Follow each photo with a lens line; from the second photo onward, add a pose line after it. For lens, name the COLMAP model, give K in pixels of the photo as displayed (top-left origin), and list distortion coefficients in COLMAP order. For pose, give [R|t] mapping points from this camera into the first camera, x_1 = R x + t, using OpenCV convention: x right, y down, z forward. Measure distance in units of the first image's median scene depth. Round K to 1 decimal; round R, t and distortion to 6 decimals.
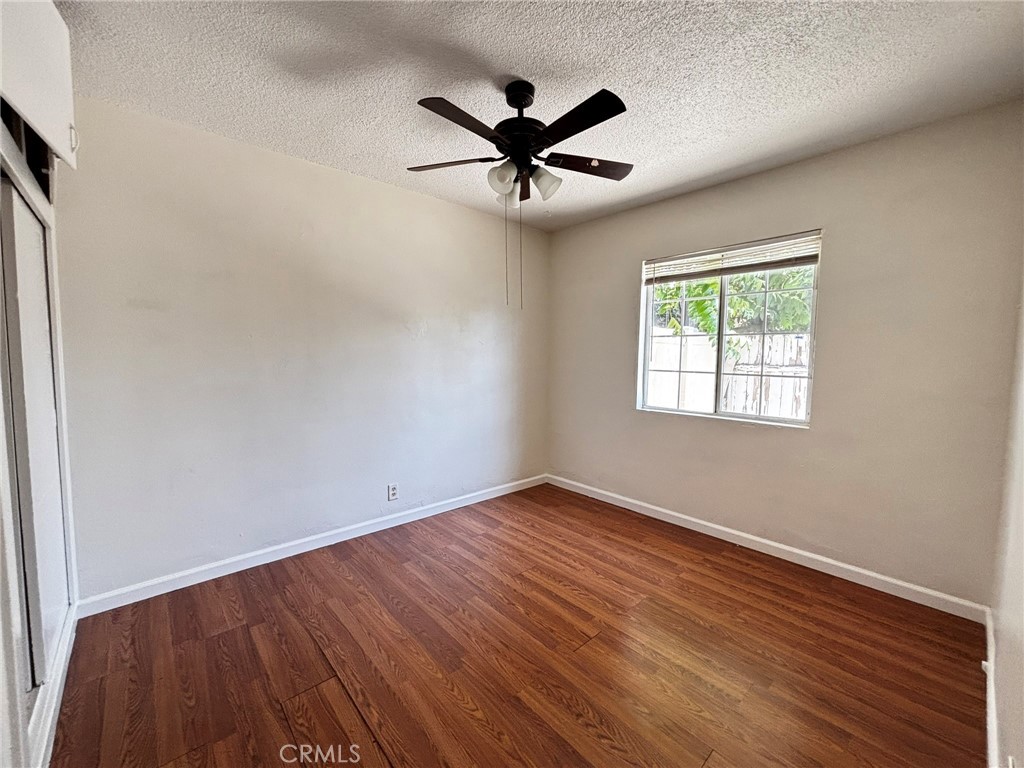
lens RADIAL K [[418.4, 0, 507.3], [0, 418.4, 385.9], [0, 0, 1]] dist [0.002809, 0.000059]
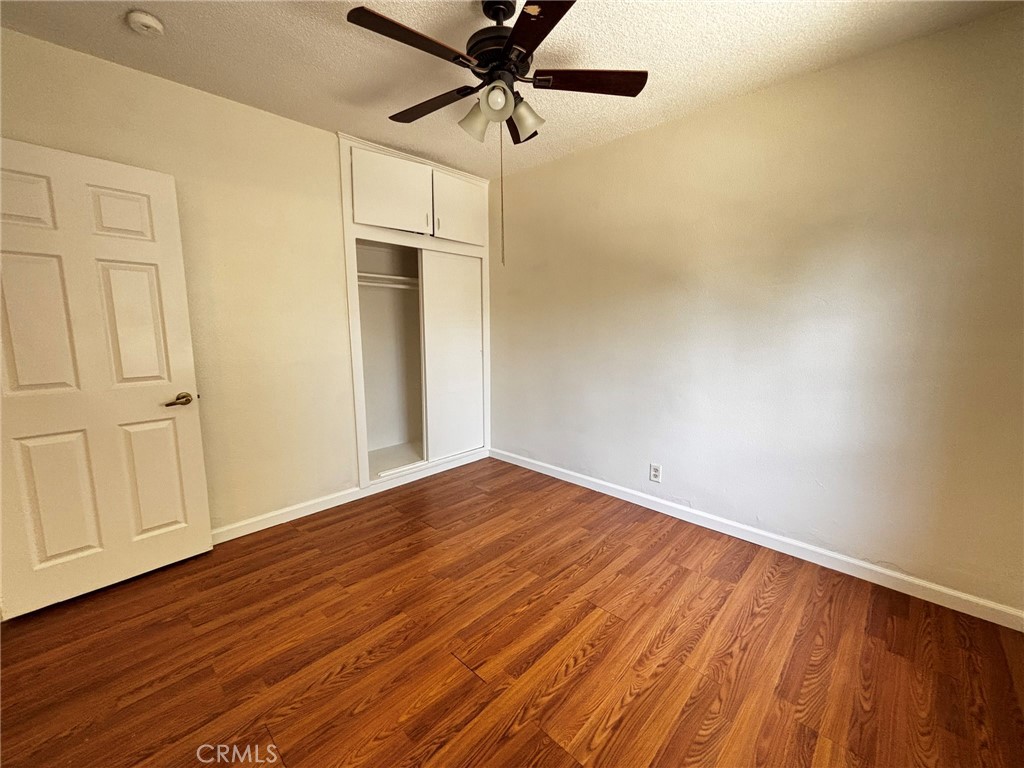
lens RADIAL K [[418.4, 0, 513.2], [0, 418.4, 382.6], [0, 0, 1]] dist [0.002809, 0.000059]
pose [[0.081839, 0.140497, -0.986693, 0.650265], [-0.078746, 0.987830, 0.134128, -0.043536], [0.993530, 0.066721, 0.091906, 0.677549]]
